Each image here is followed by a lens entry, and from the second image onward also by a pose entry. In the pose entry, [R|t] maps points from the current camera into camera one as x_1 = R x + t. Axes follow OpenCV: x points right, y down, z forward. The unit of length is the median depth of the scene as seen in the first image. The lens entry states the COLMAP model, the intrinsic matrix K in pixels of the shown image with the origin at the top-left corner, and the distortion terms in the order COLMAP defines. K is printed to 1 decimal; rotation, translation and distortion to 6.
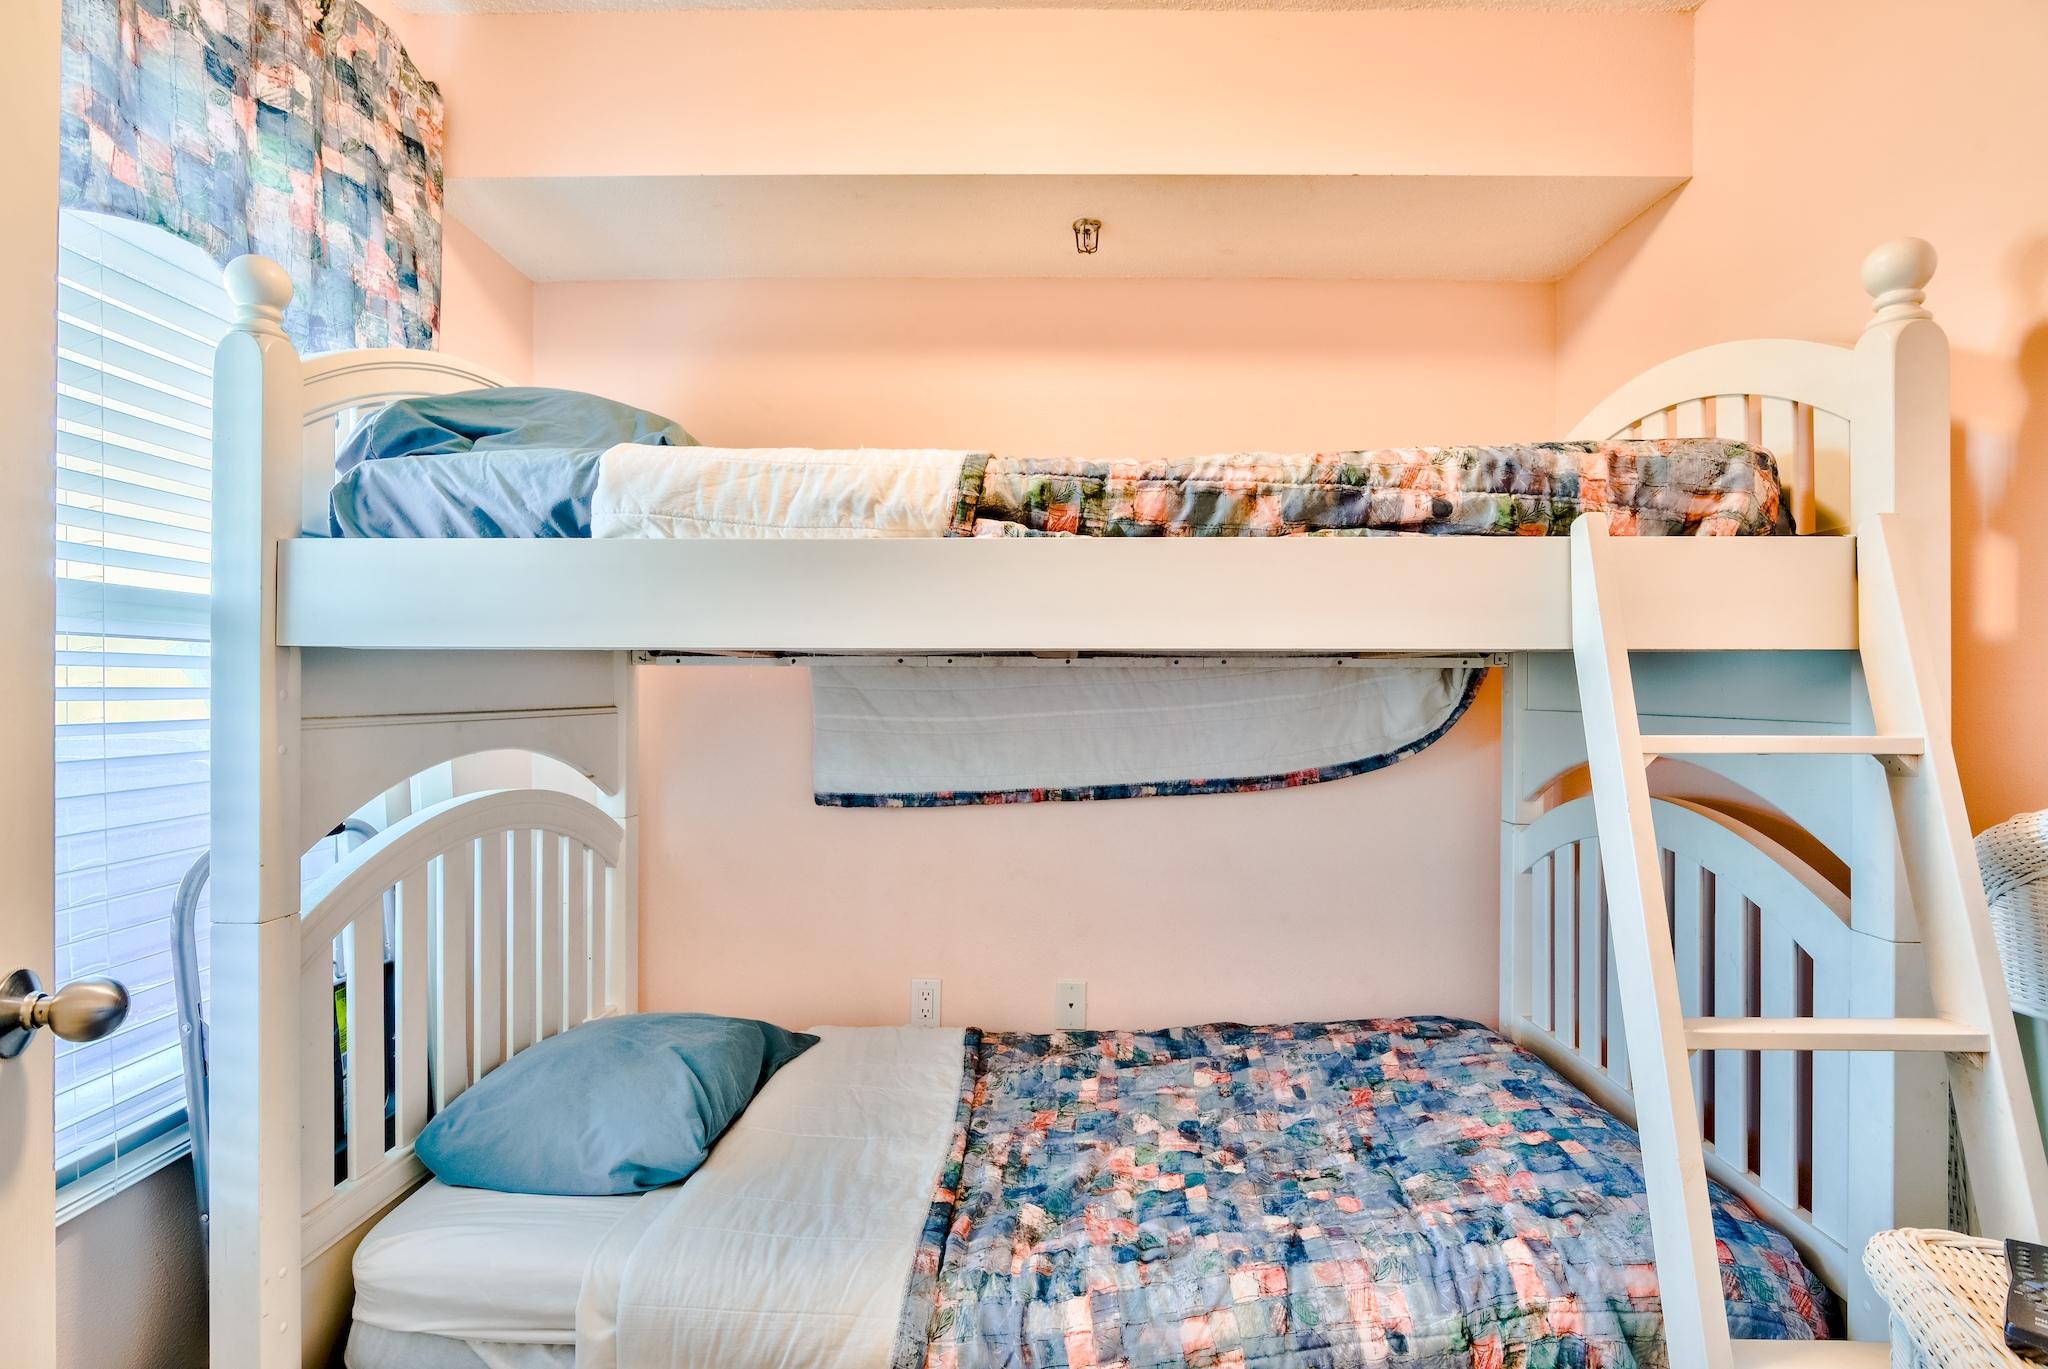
lens RADIAL K [[1020.3, 0, 1010.7], [0, 1020.3, 670.8], [0, 0, 1]] dist [-0.003571, 0.000322]
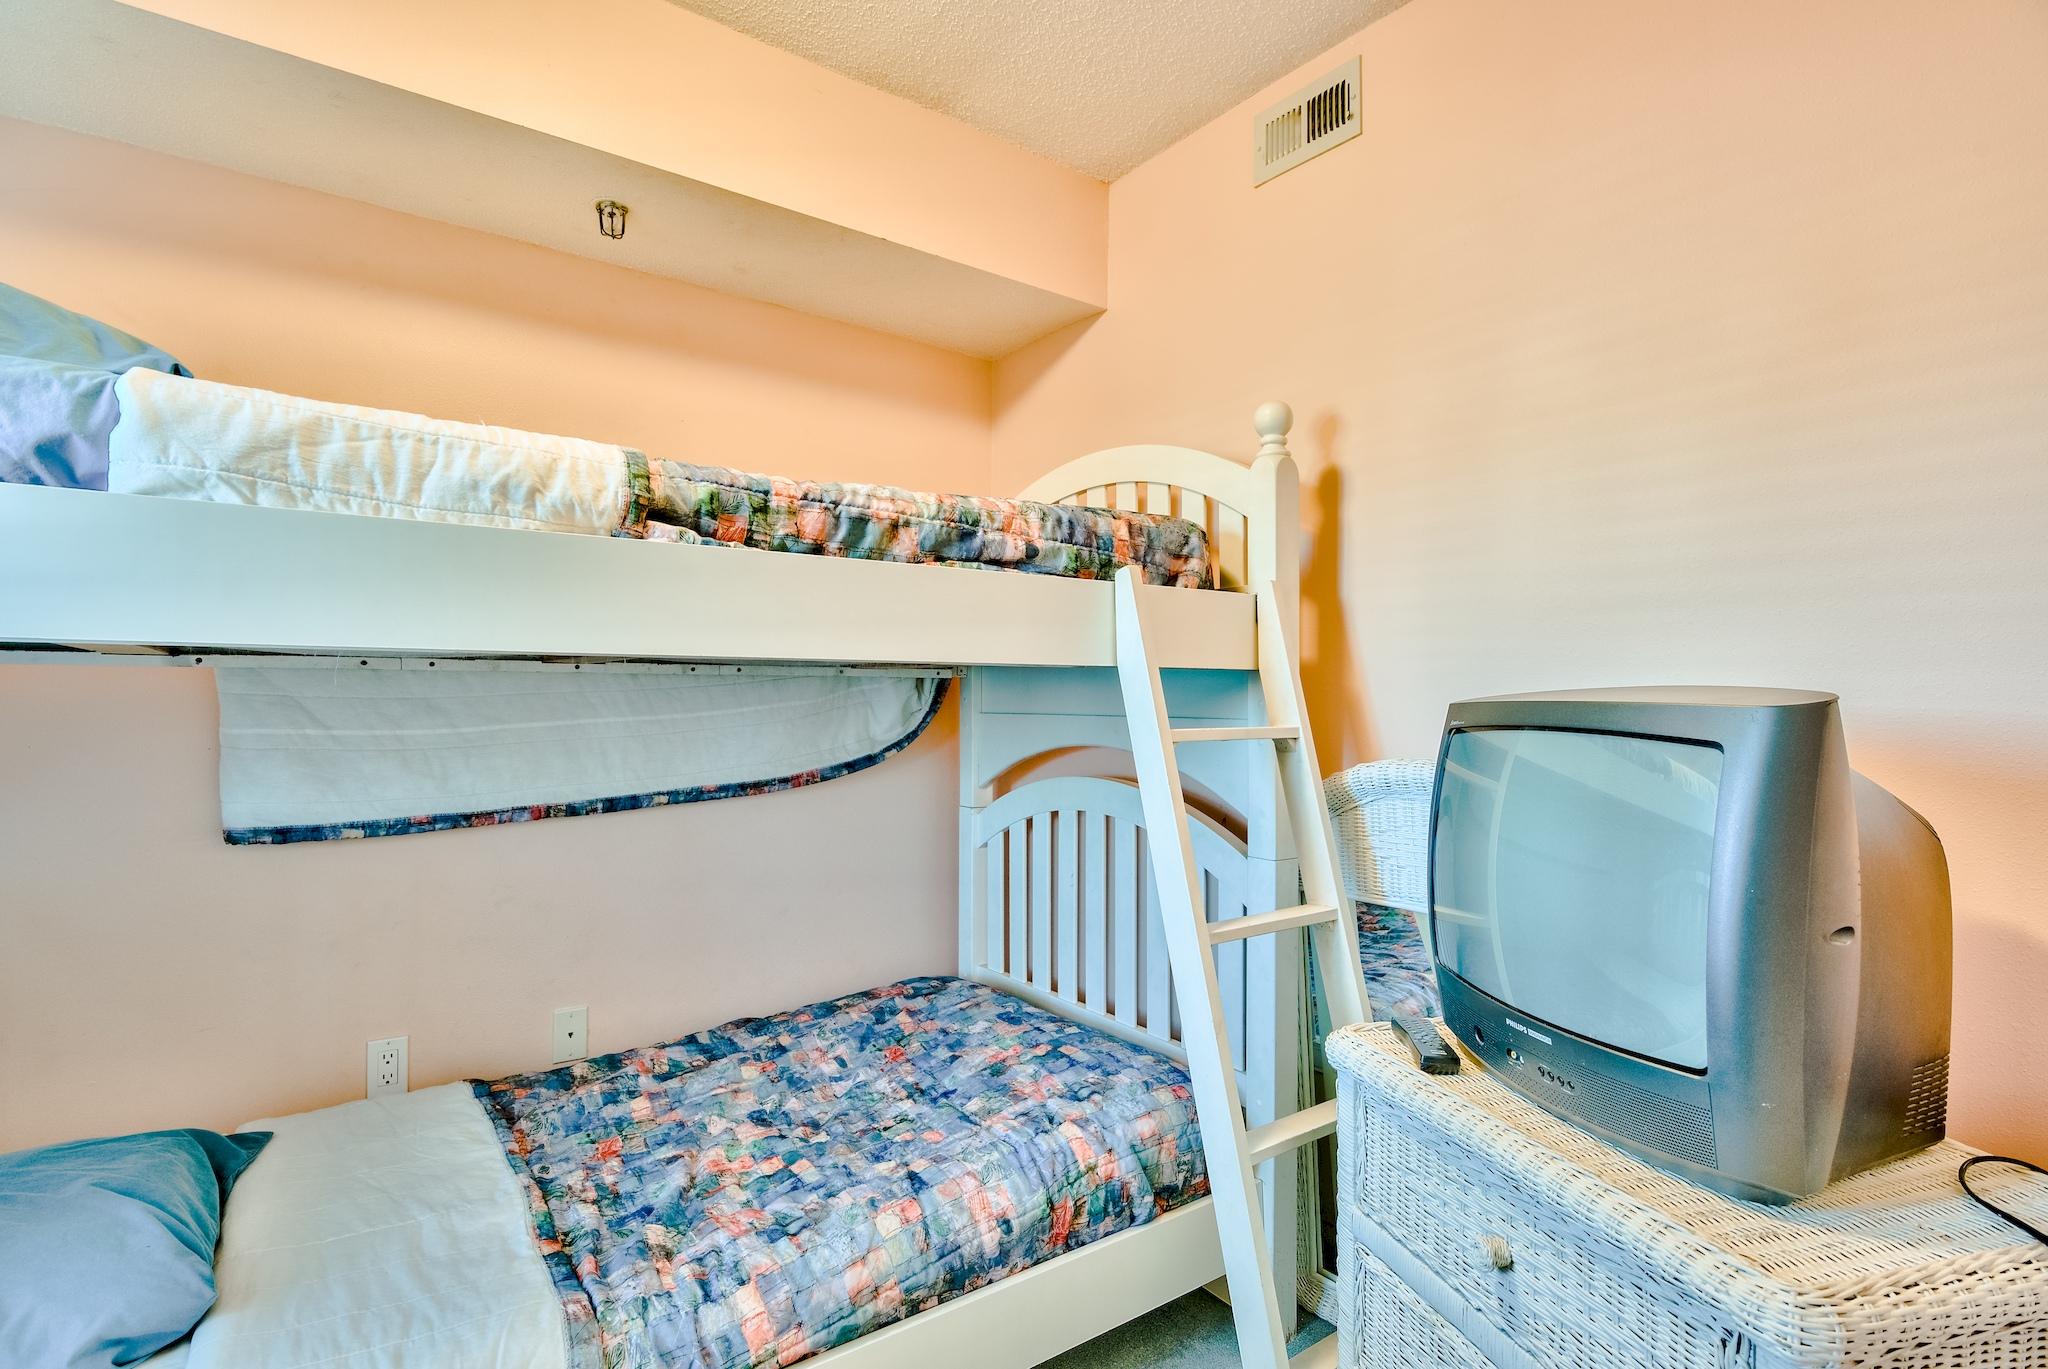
lens RADIAL K [[1023.3, 0, 1024.0], [0, 1023.3, 684.5], [0, 0, 1]] dist [-0.000060, -0.002091]
pose [[0.790097, 0.005964, 0.612953, -0.337503], [-0.010293, 0.999941, 0.003539, -0.000844], [-0.612895, -0.009106, 0.790112, 0.013466]]
